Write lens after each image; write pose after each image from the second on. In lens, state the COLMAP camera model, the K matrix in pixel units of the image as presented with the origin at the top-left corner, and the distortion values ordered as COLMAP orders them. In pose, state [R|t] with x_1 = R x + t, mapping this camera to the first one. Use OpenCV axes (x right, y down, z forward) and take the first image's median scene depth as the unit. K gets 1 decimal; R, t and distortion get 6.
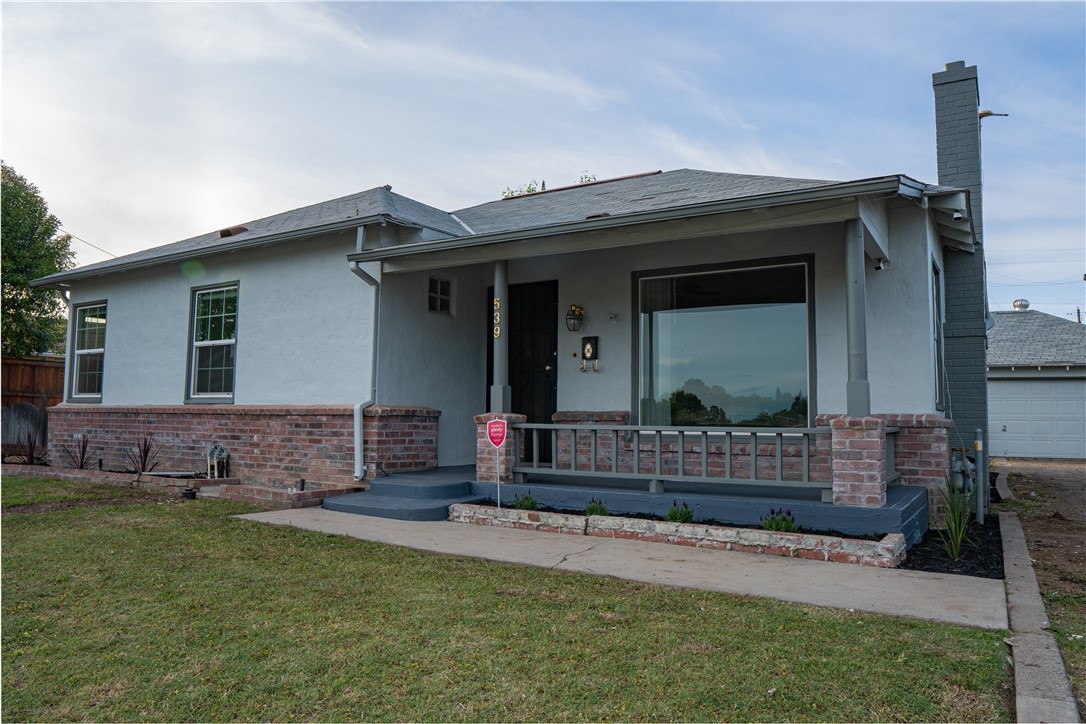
lens RADIAL K [[767.0, 0, 539.5], [0, 767.0, 366.1], [0, 0, 1]] dist [-0.100855, 0.064753]
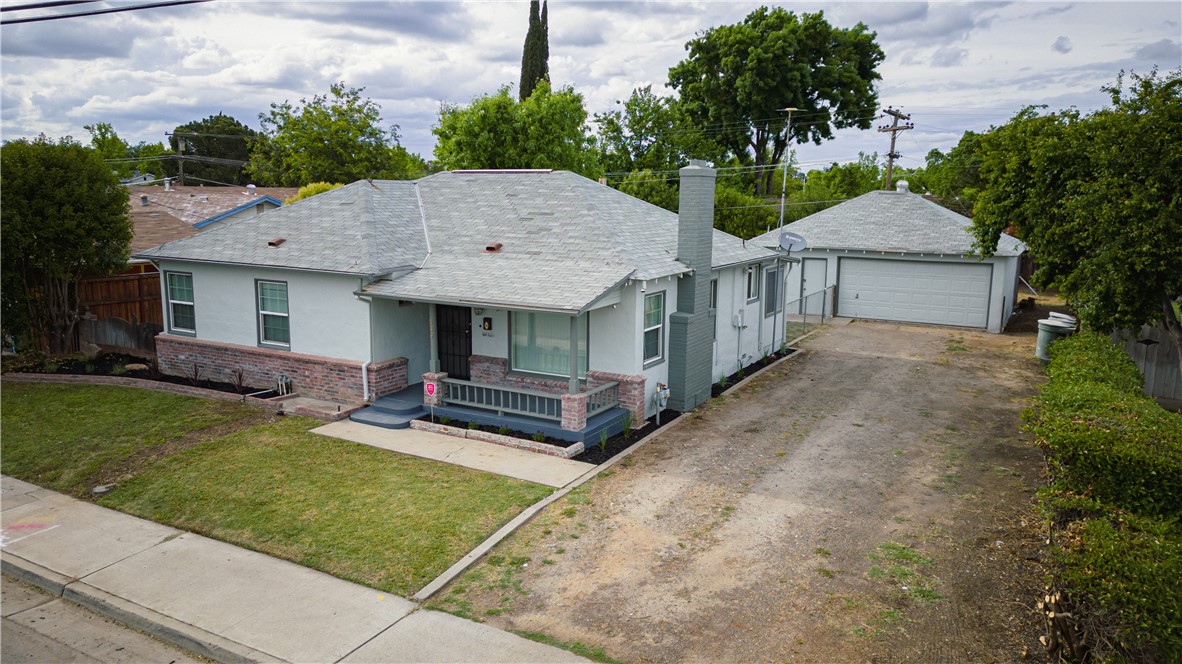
lens RADIAL K [[834.4, 0, 596.3], [0, 834.4, 328.8], [0, 0, 1]] dist [0.090755, -0.092528]
pose [[0.998714, -0.010692, 0.049566, 0.259901], [-0.001140, 0.972536, 0.232749, -0.551704], [-0.050693, -0.232506, 0.971273, -1.139362]]
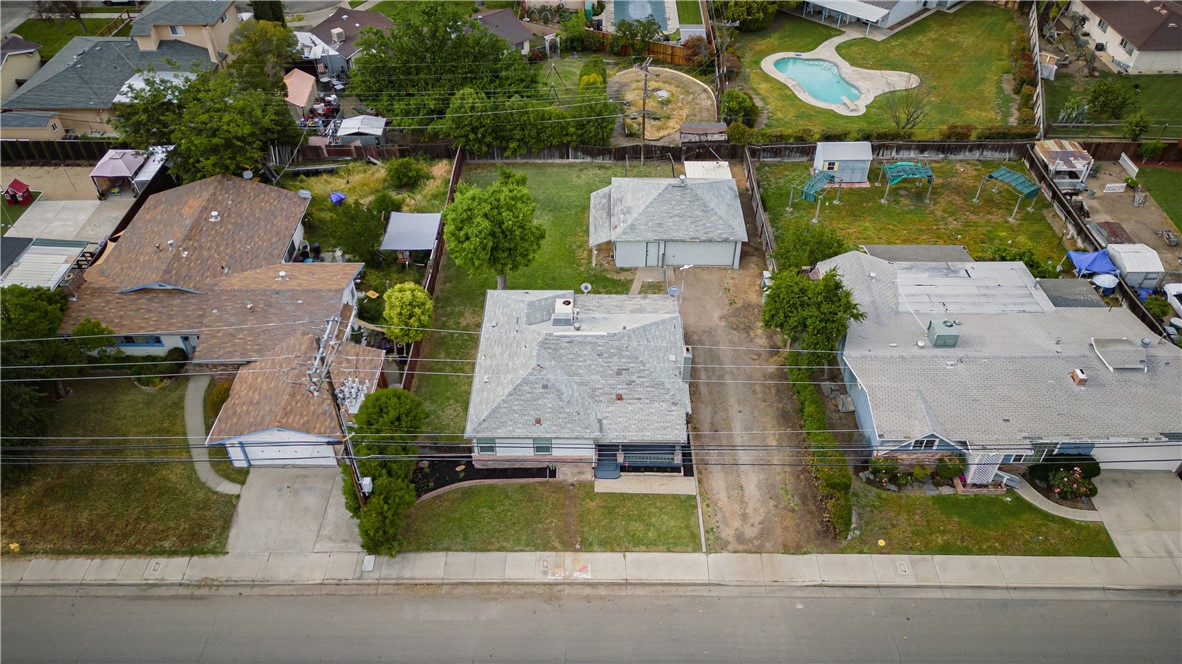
lens RADIAL K [[834.4, 0, 596.3], [0, 834.4, 328.8], [0, 0, 1]] dist [0.090755, -0.092528]
pose [[0.850827, -0.363054, 0.379850, -2.155879], [-0.023316, 0.696110, 0.717556, -4.902797], [-0.524929, -0.619373, 0.583804, -1.953366]]
